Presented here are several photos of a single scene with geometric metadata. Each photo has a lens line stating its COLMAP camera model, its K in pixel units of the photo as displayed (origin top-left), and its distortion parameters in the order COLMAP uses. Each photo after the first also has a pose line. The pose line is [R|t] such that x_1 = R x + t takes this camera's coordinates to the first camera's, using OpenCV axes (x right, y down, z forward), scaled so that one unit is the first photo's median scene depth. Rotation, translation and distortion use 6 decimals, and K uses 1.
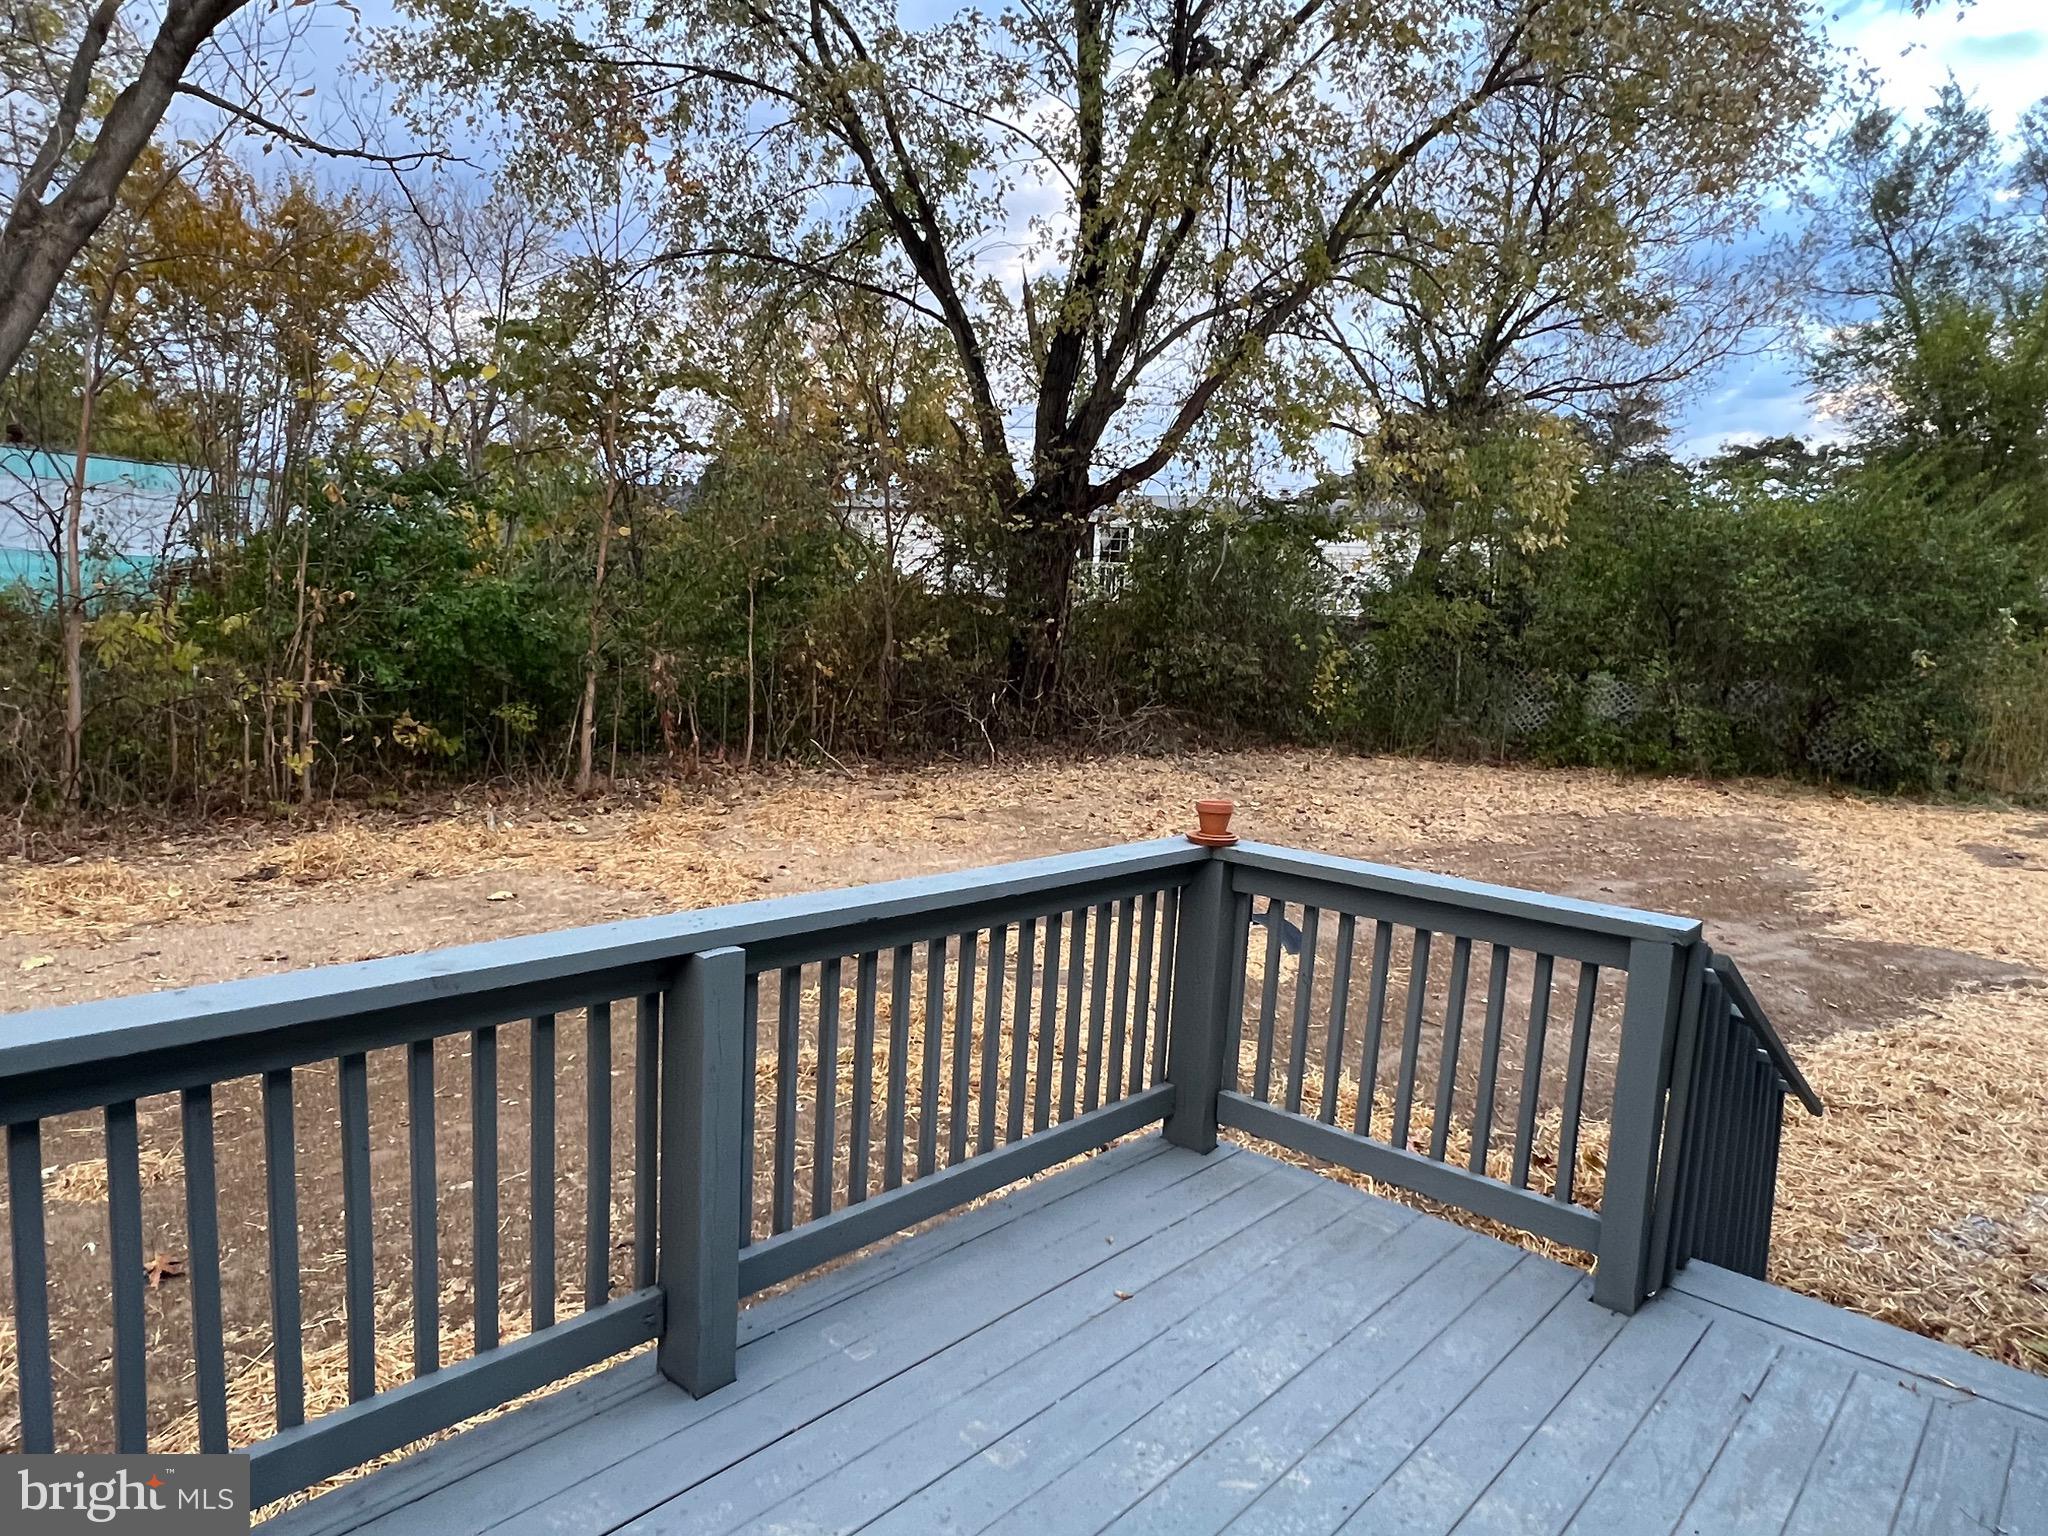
lens RADIAL K [[1261.9, 0, 1014.1], [0, 1261.9, 778.3], [0, 0, 1]] dist [-0.000309, 0.000387]
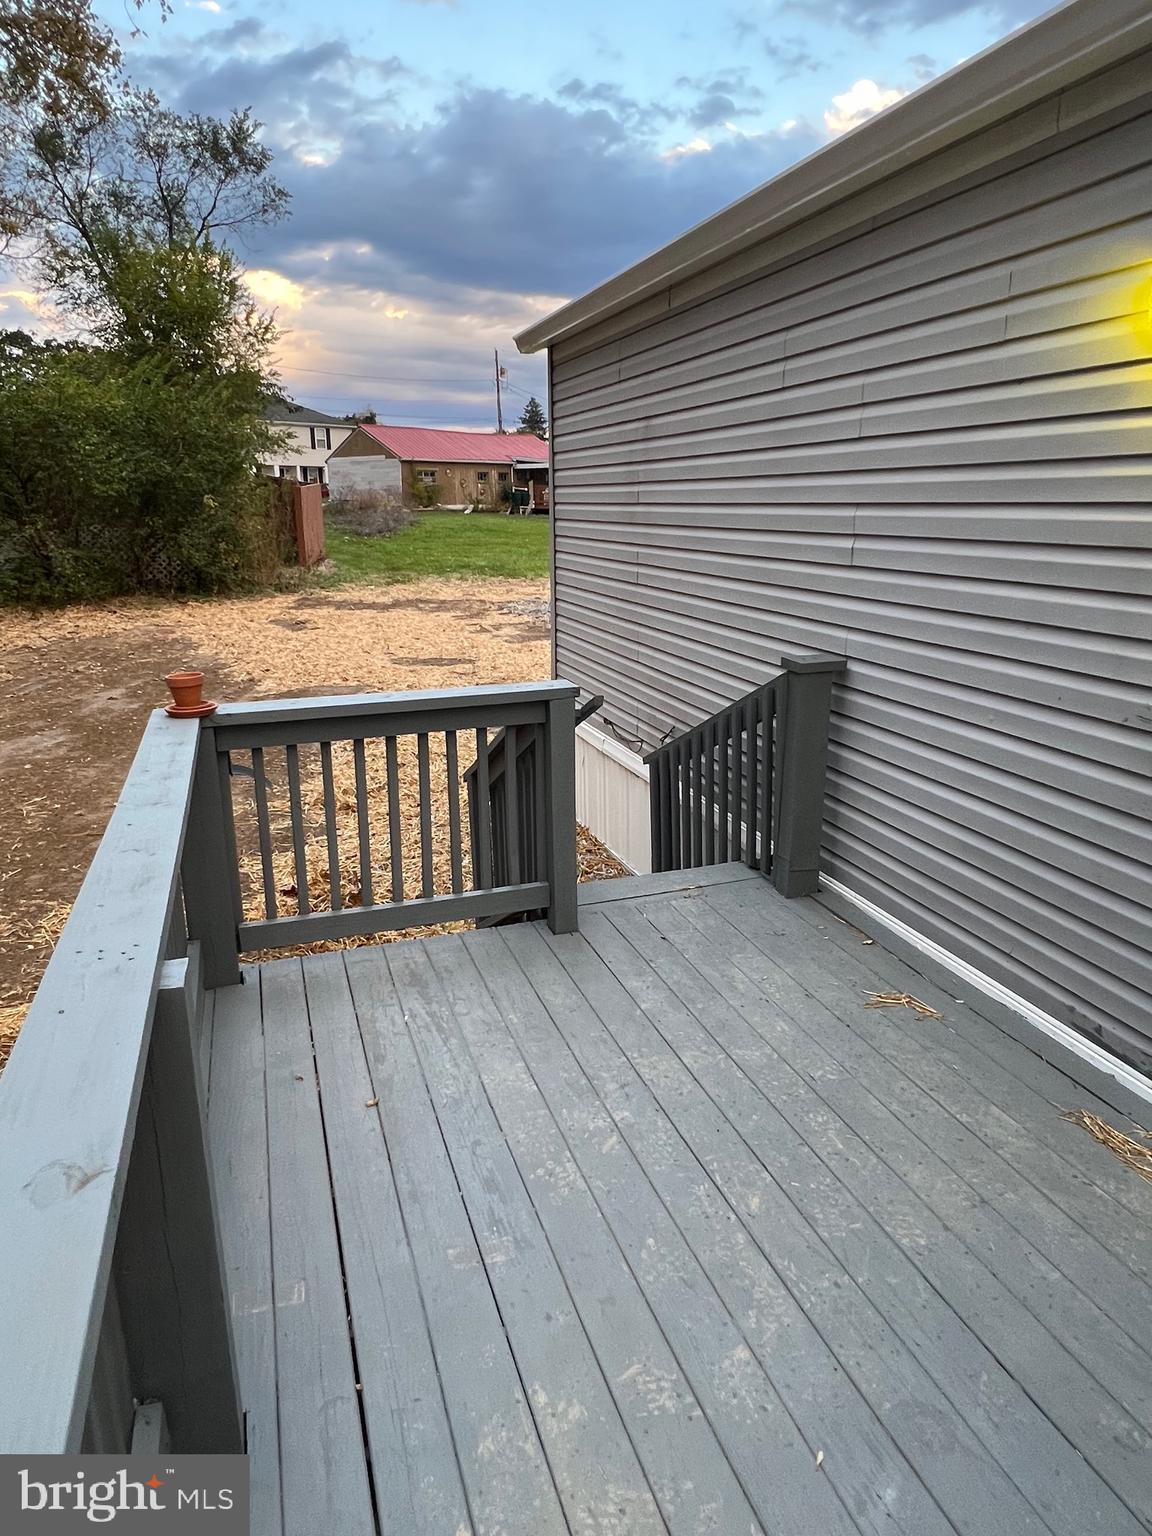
lens RADIAL K [[941.3, 0, 576.0], [0, 941.3, 768.0], [0, 0, 1]] dist [-0.006266, -0.002845]
pose [[0.479926, -0.288460, 0.828530, -0.080189], [0.139484, 0.957475, 0.252557, -0.013562], [-0.866150, -0.005642, 0.499753, 0.073298]]
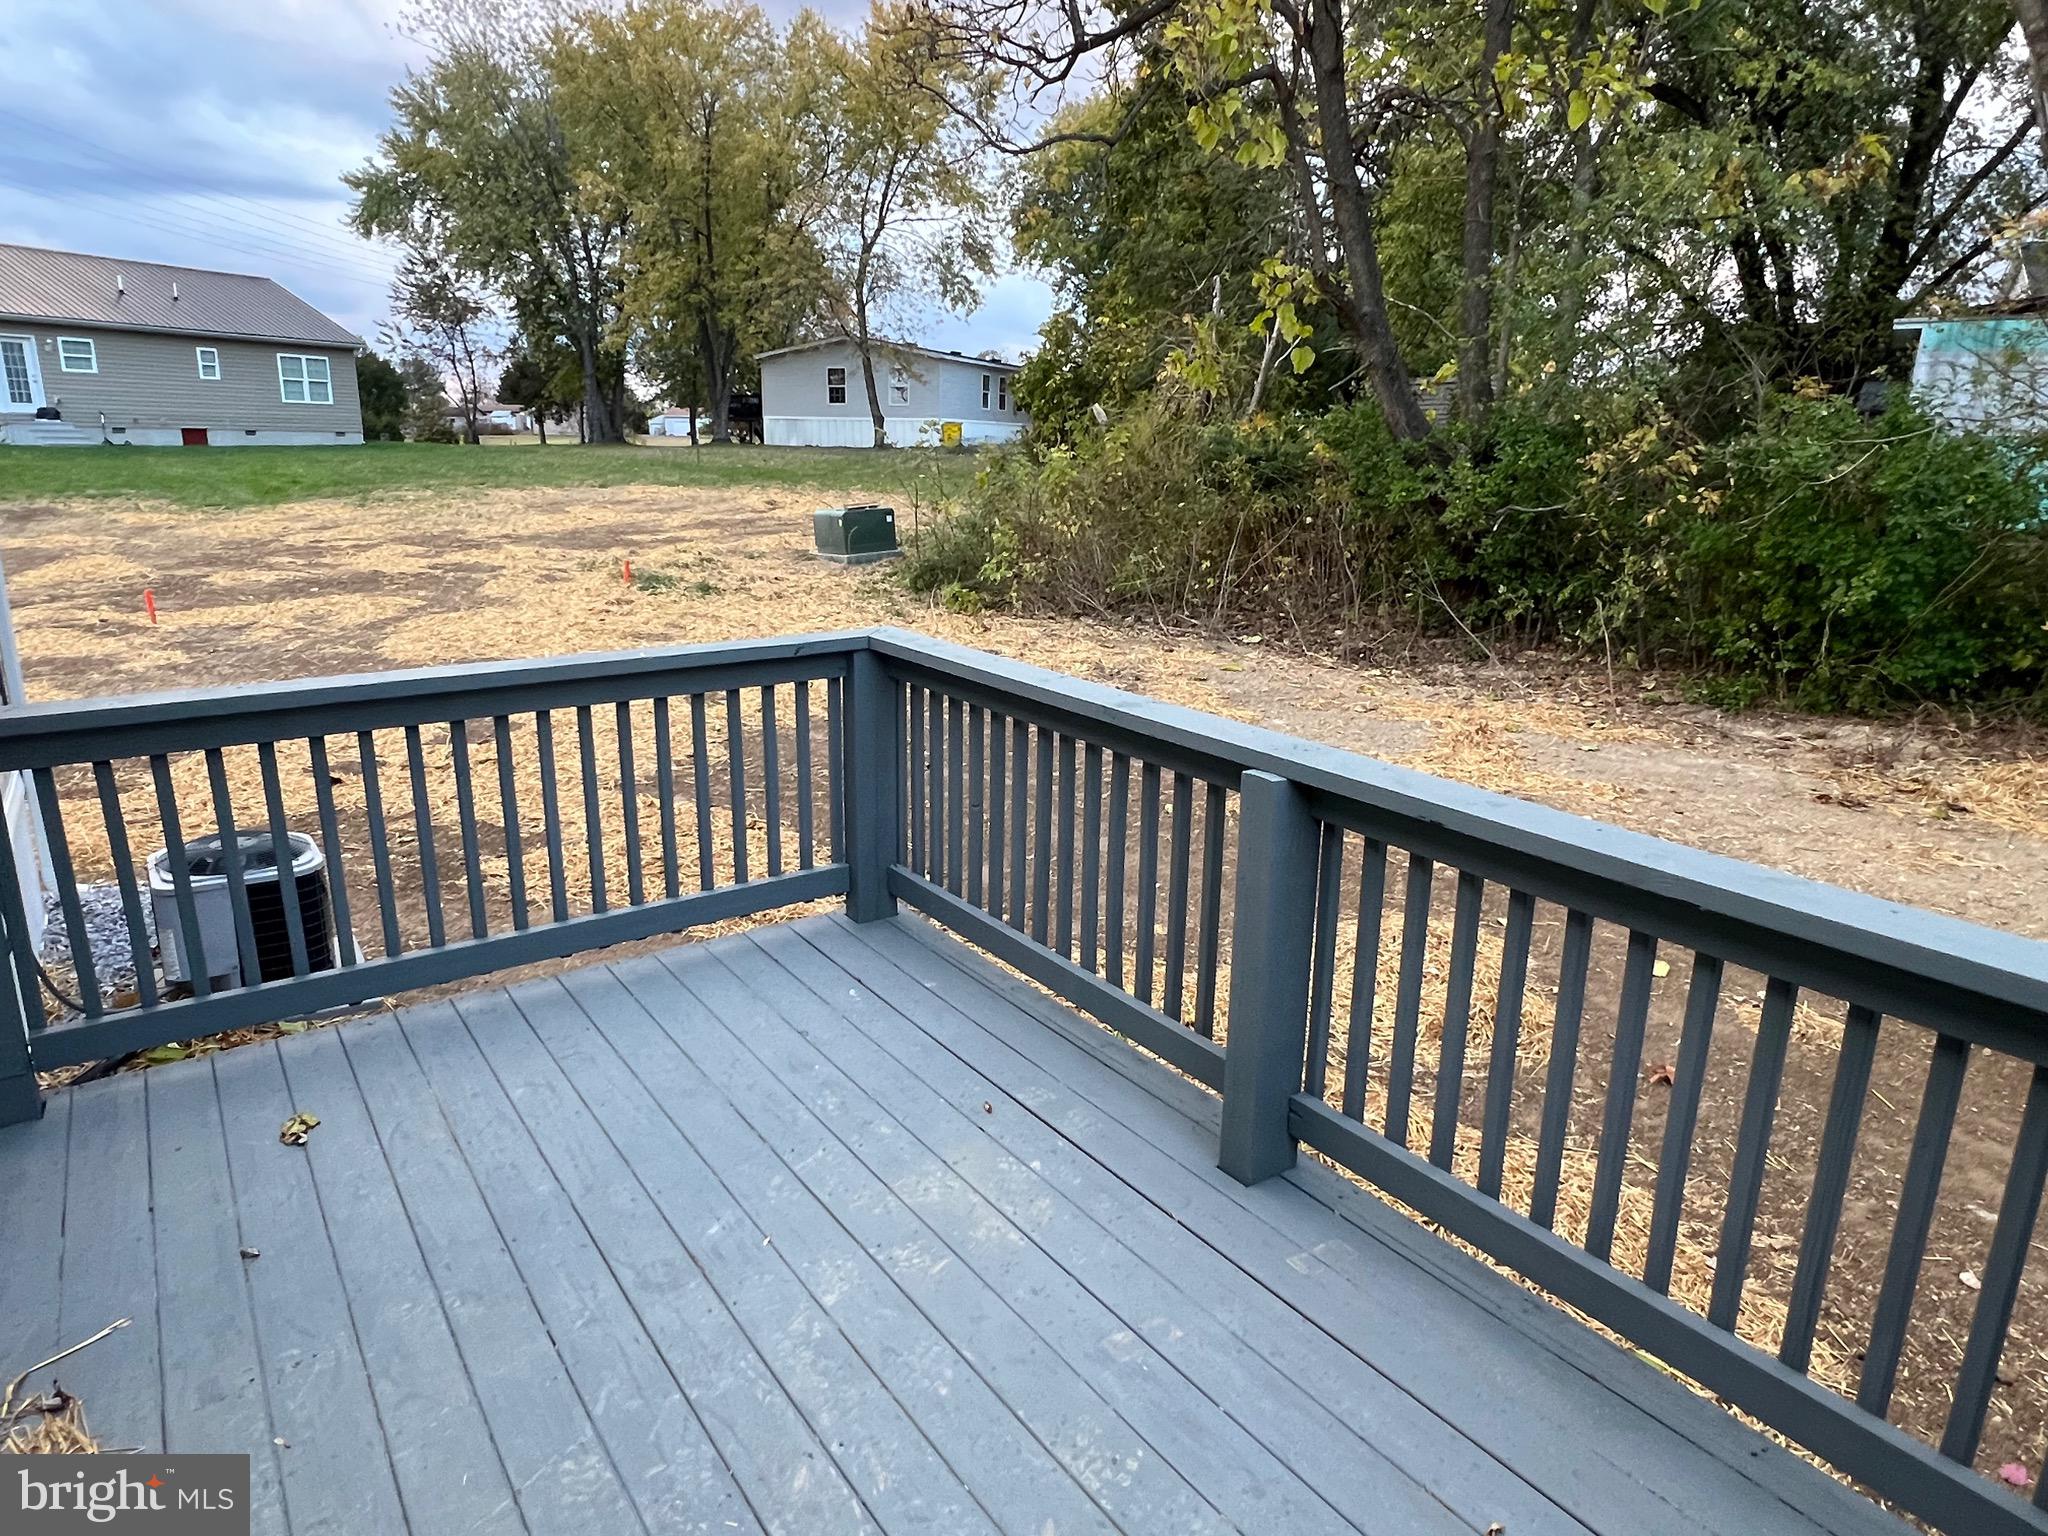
lens RADIAL K [[1261.9, 0, 1014.1], [0, 1261.9, 778.3], [0, 0, 1]] dist [-0.000309, 0.000387]
pose [[-0.225729, 0.205630, -0.952241, 0.117096], [-0.145483, 0.959393, 0.241661, -0.011787], [0.963266, 0.193085, -0.186647, 0.145485]]
